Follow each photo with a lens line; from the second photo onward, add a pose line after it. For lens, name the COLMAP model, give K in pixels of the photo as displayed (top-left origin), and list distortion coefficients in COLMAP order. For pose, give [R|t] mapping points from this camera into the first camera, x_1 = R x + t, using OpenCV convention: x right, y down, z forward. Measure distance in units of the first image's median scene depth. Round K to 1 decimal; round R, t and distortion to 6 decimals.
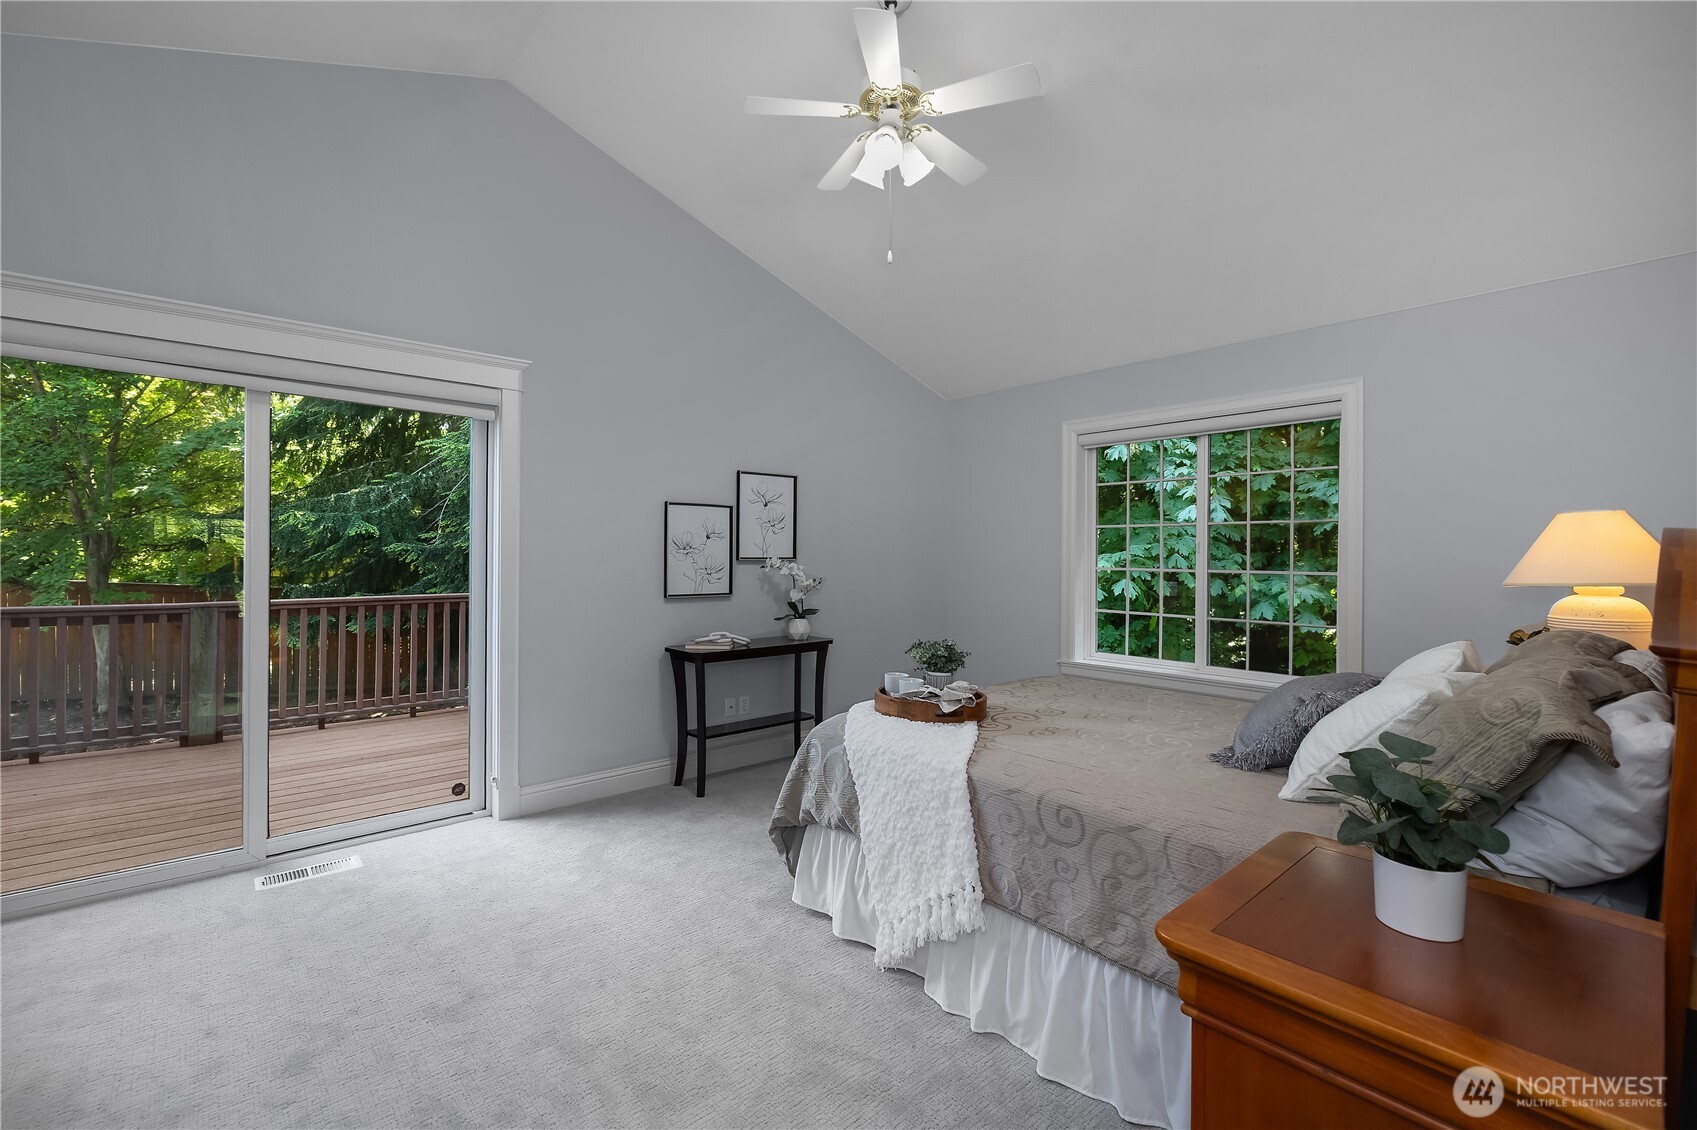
lens RADIAL K [[725.6, 0, 851.2], [0, 725.6, 557.3], [0, 0, 1]] dist [-0.011486, -0.000119]
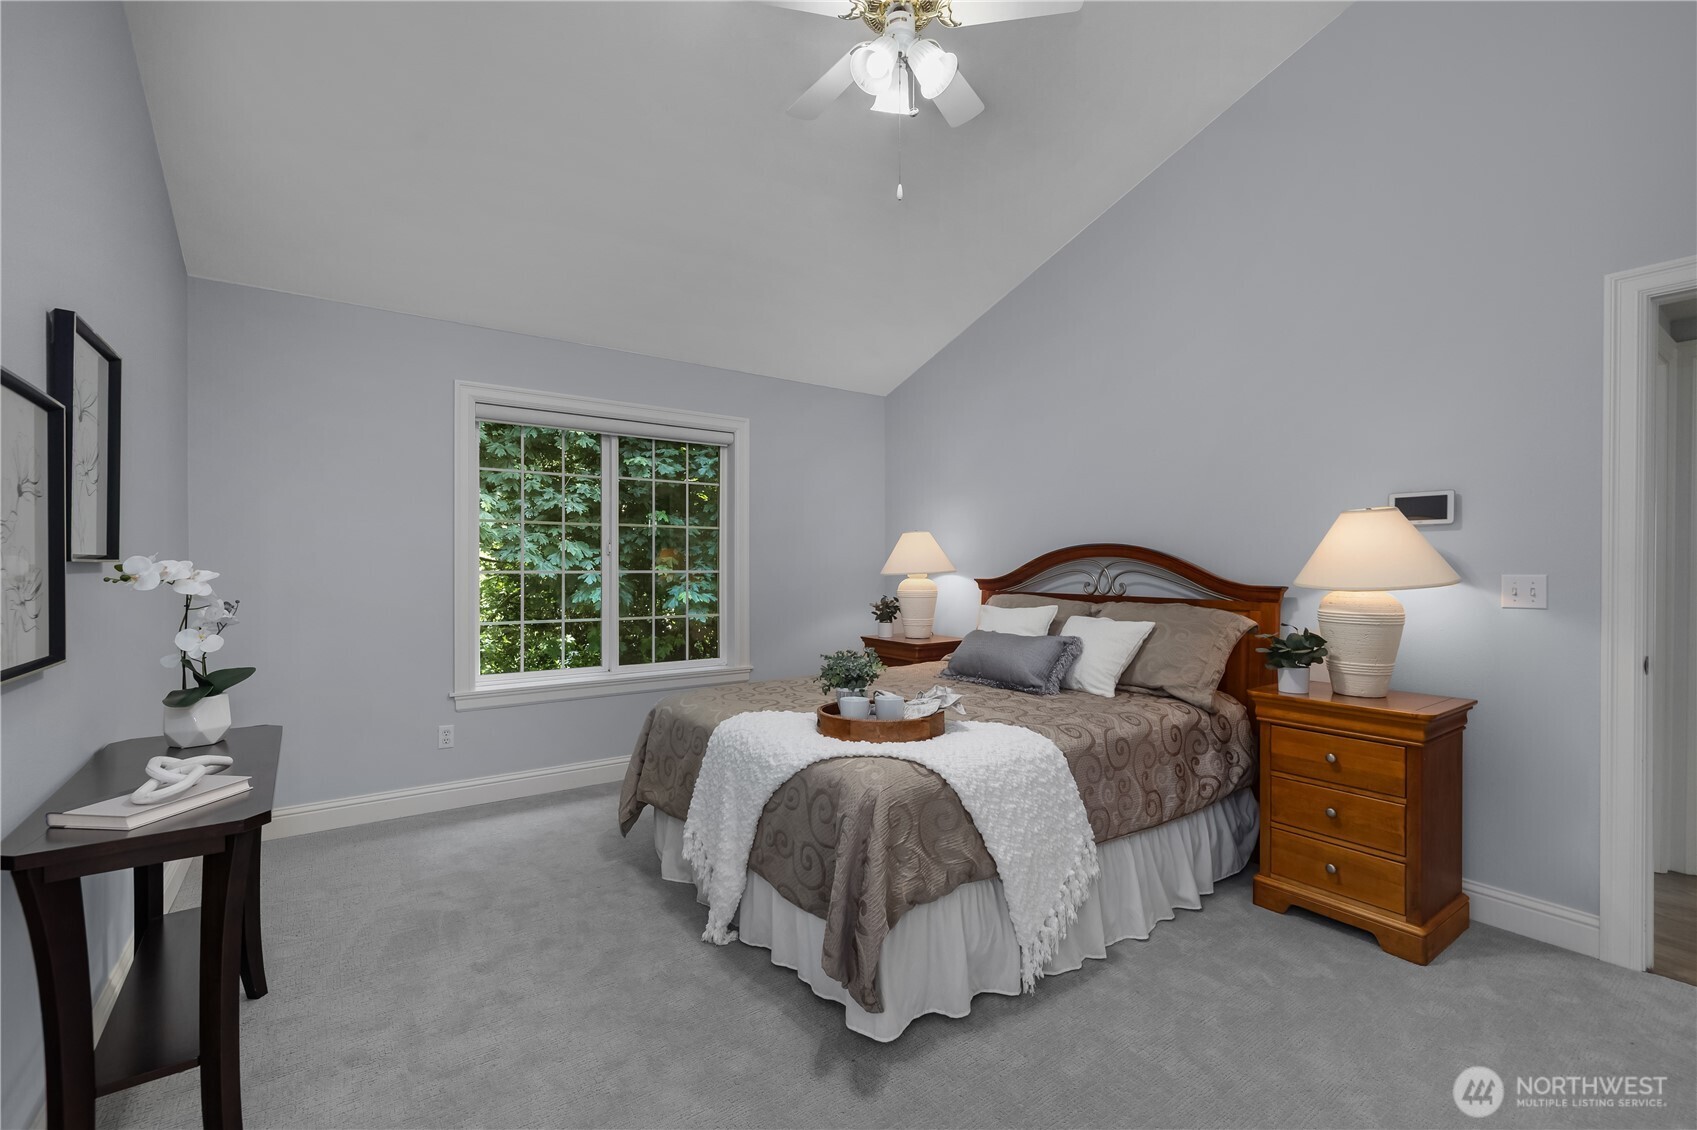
lens RADIAL K [[725.6, 0, 851.6], [0, 725.6, 562.9], [0, 0, 1]] dist [-0.011486, -0.000119]
pose [[0.114411, -0.006608, 0.993412, -0.522381], [0.002323, 0.999977, 0.006384, 0.001720], [-0.993431, 0.001578, 0.114423, 0.636607]]
